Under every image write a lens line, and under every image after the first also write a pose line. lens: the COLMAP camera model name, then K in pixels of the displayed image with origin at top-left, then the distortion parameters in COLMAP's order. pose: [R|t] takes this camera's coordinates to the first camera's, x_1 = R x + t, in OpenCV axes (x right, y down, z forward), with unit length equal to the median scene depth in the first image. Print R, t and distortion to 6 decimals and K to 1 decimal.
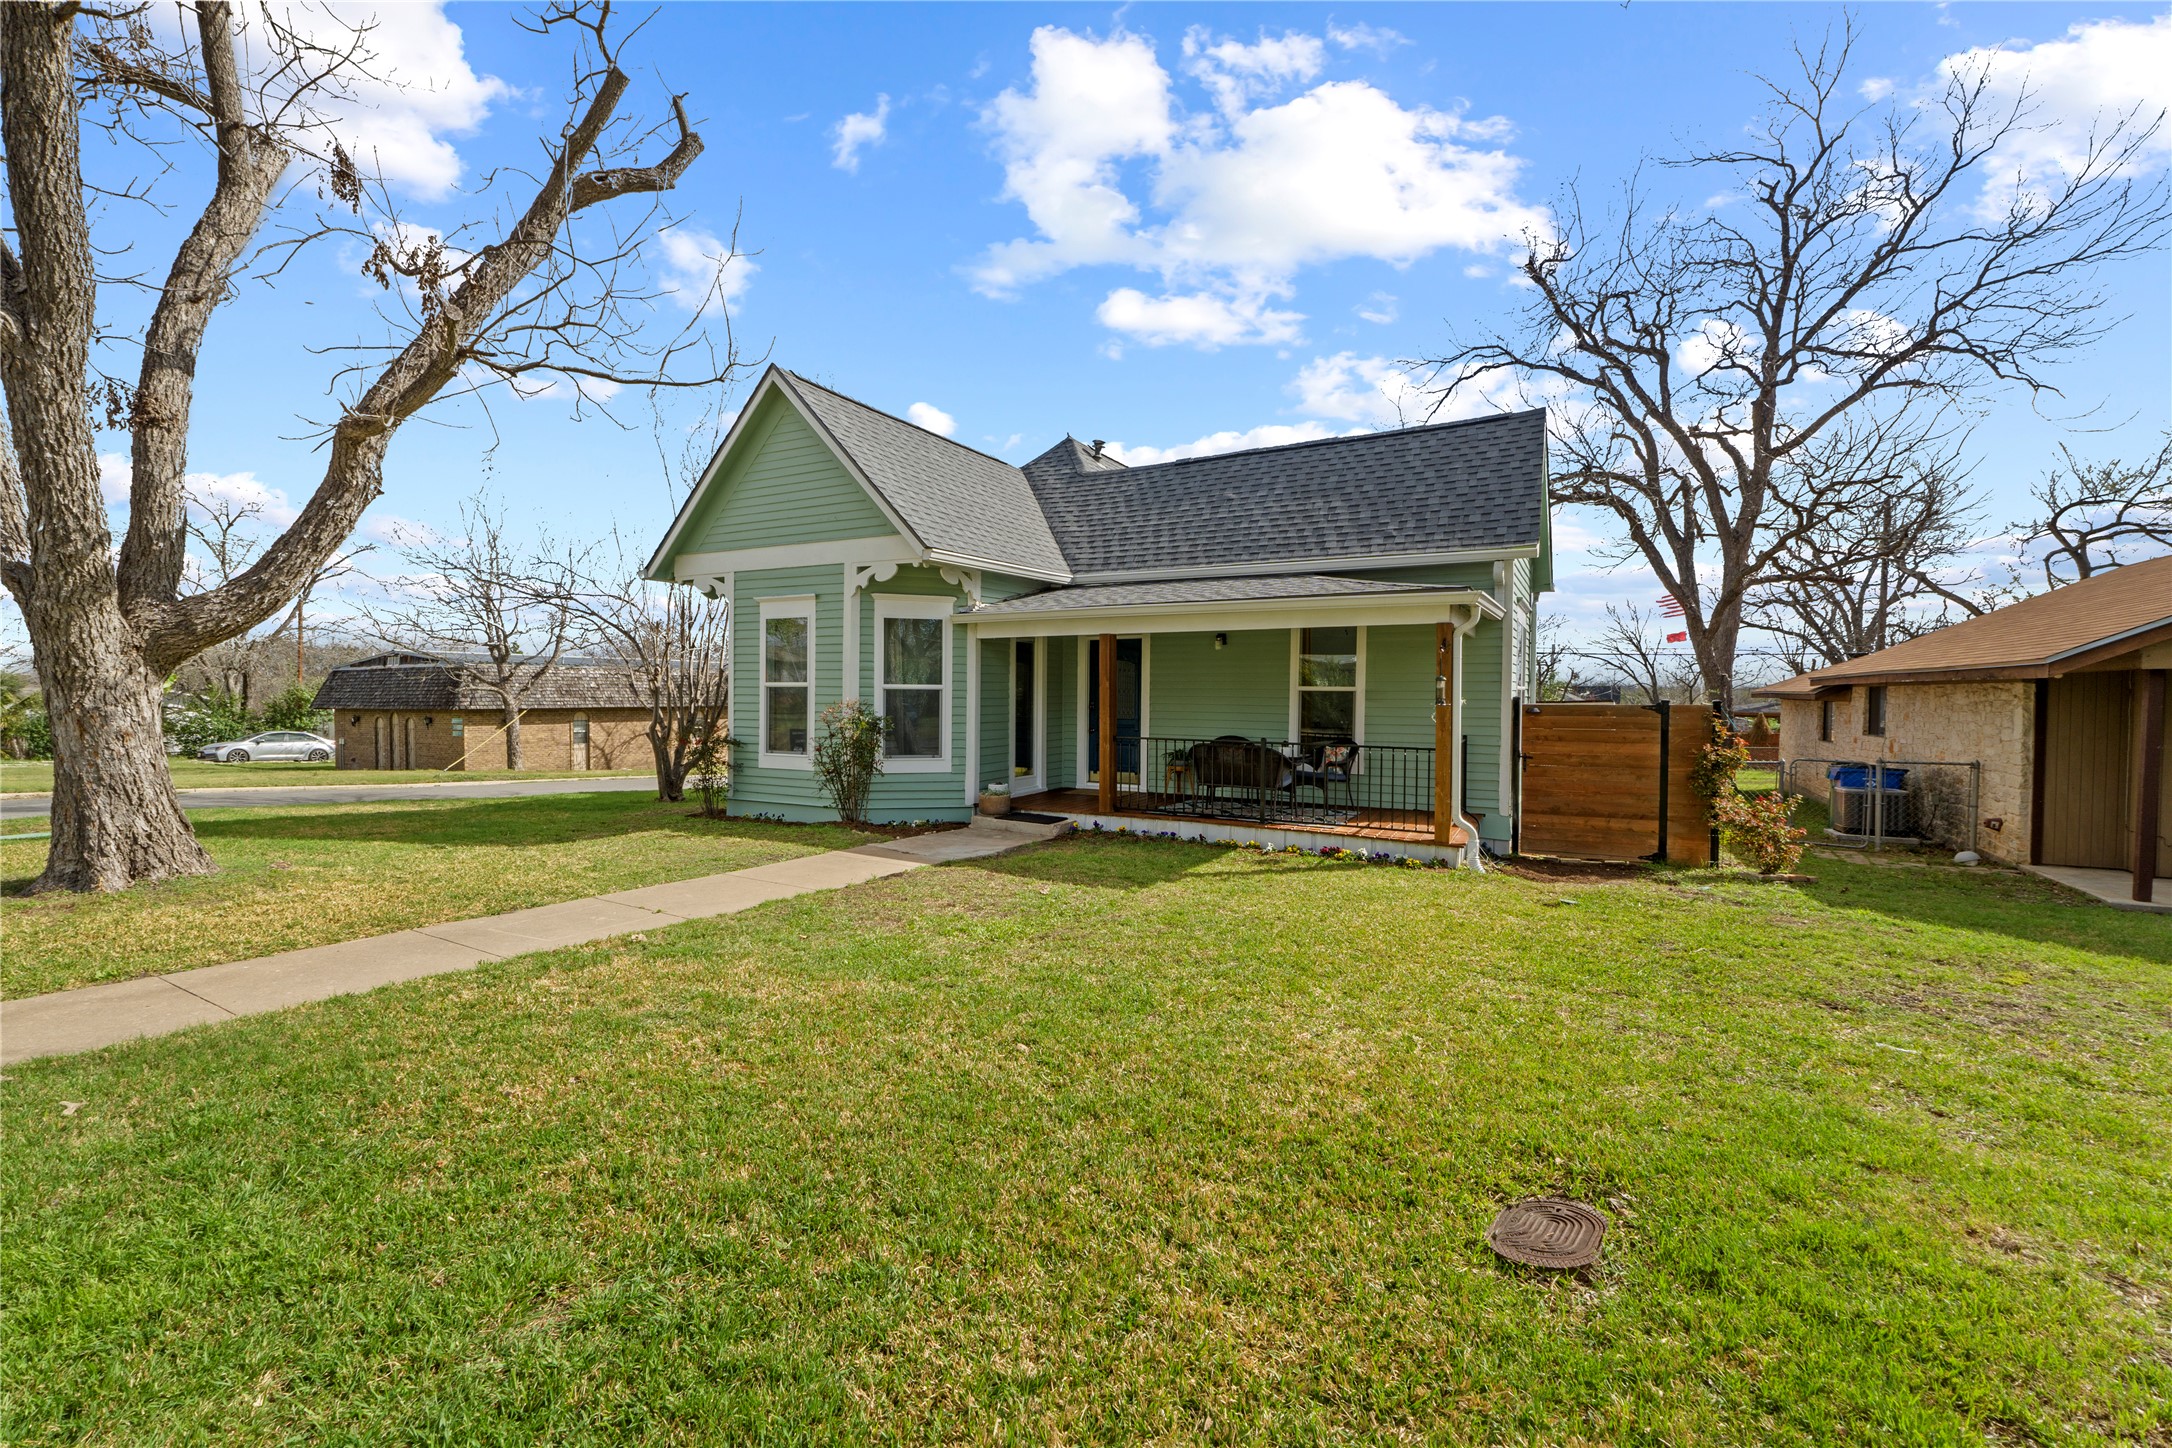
lens RADIAL K [[920.8, 0, 1082.2], [0, 920.8, 708.6], [0, 0, 1]] dist [-0.002806, -0.000468]
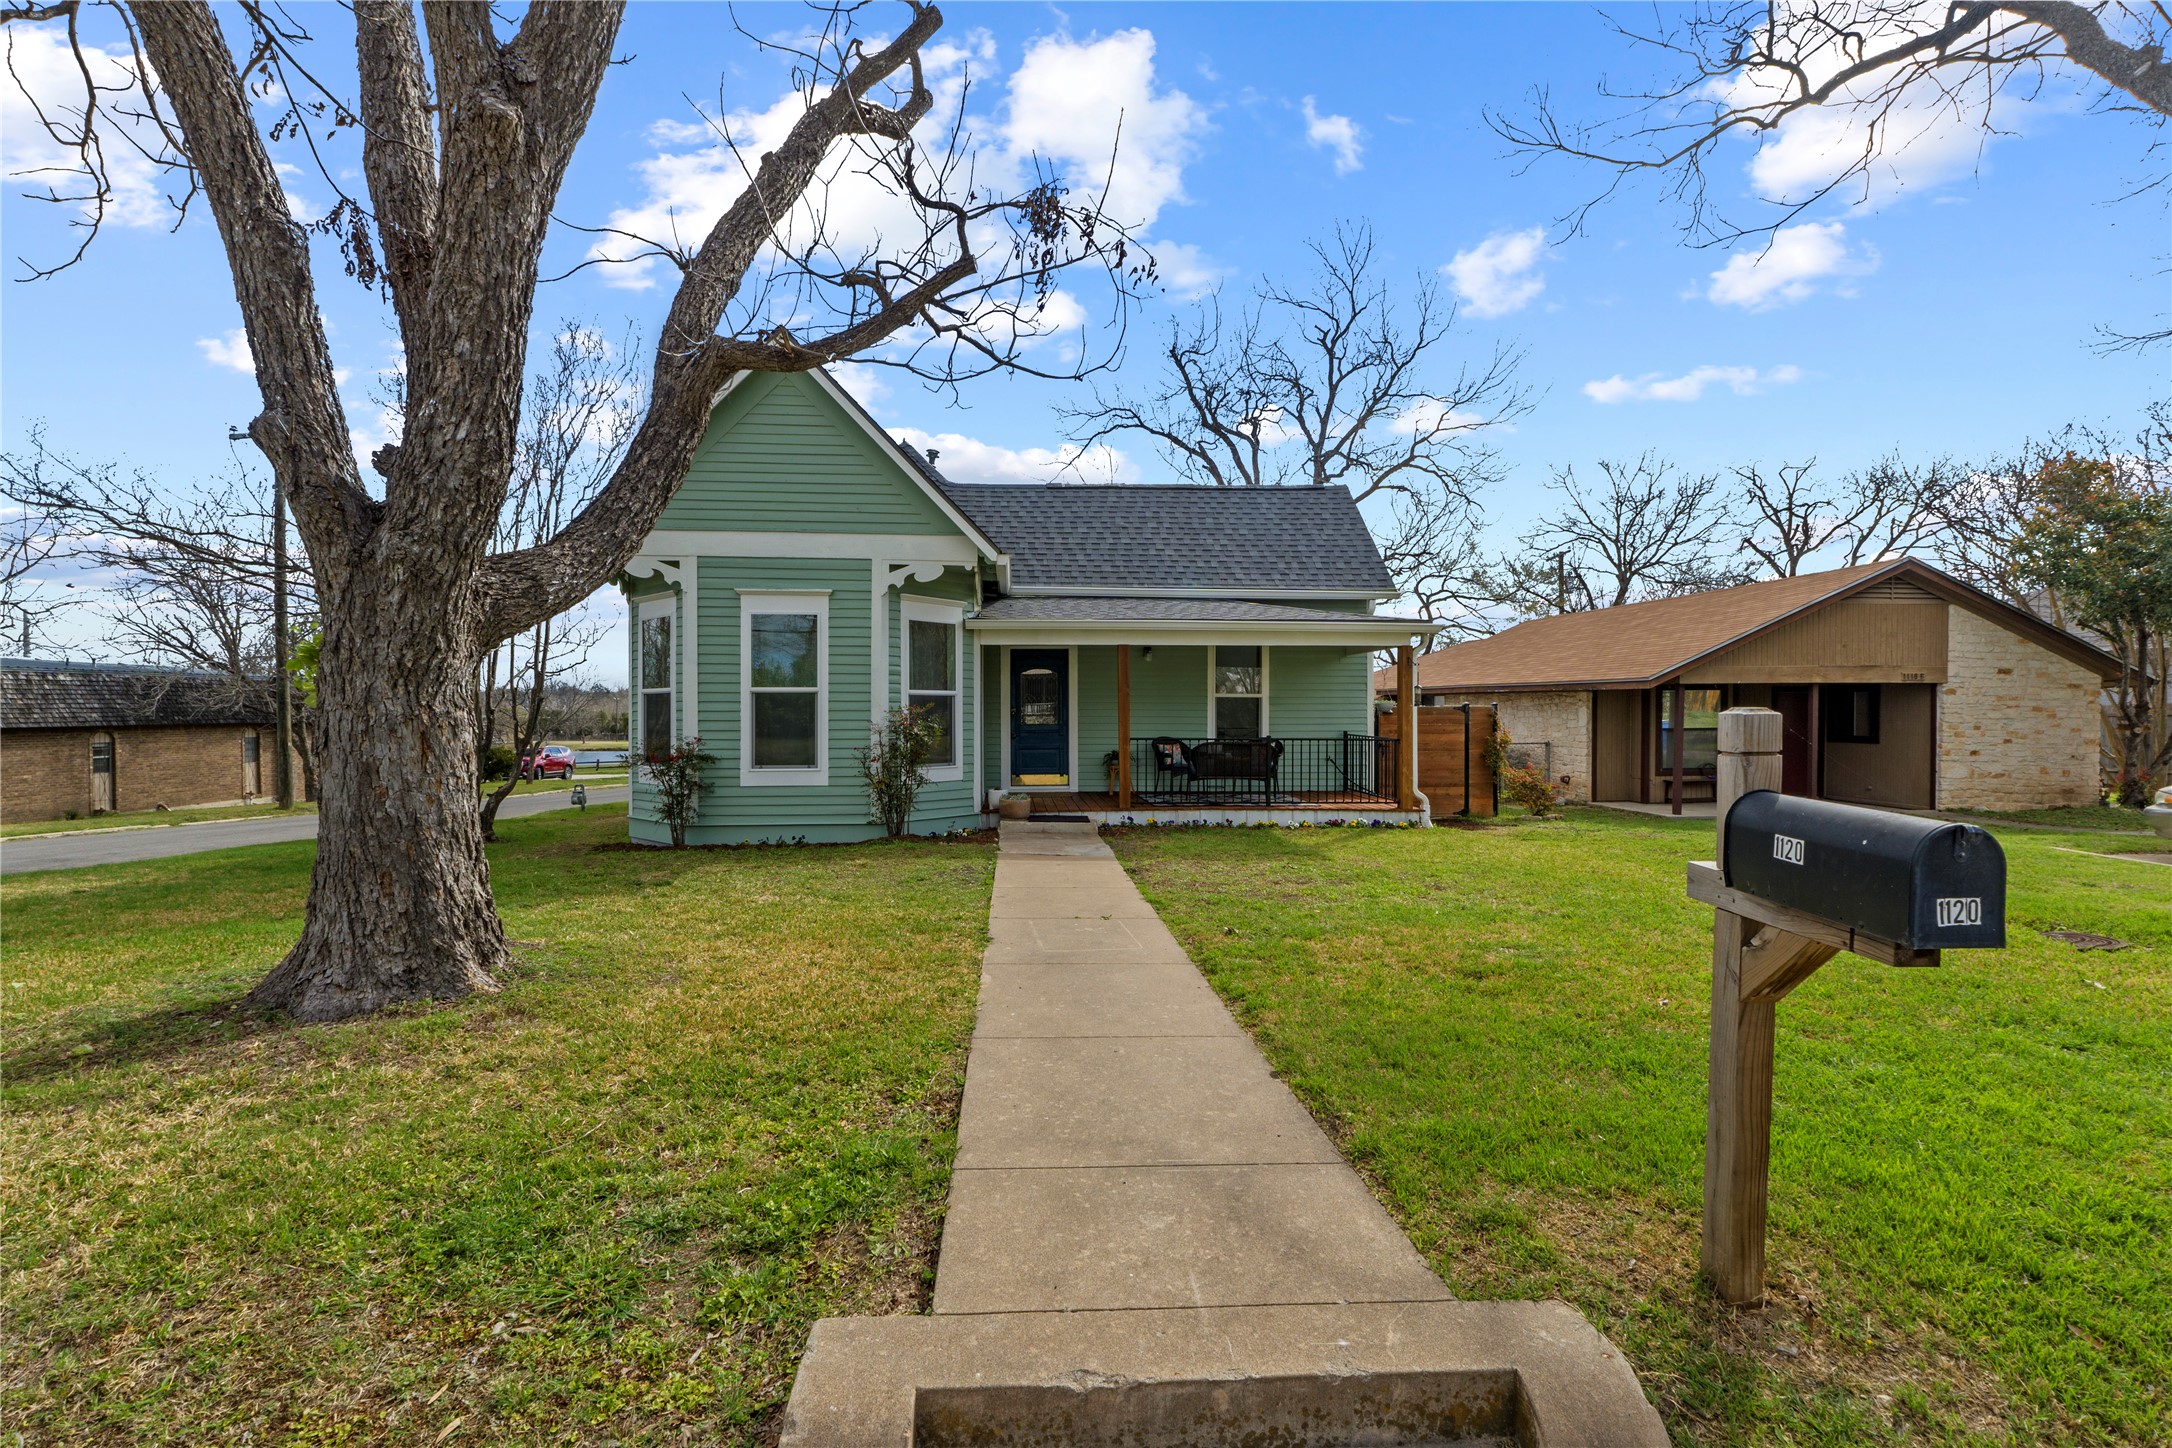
lens RADIAL K [[920.8, 0, 1082.2], [0, 920.8, 708.6], [0, 0, 1]] dist [-0.002806, -0.000468]
pose [[0.835880, -0.006450, 0.548874, -0.583893], [0.014017, 0.999856, -0.009598, 0.004478], [-0.548733, 0.015716, 0.835850, 0.109156]]
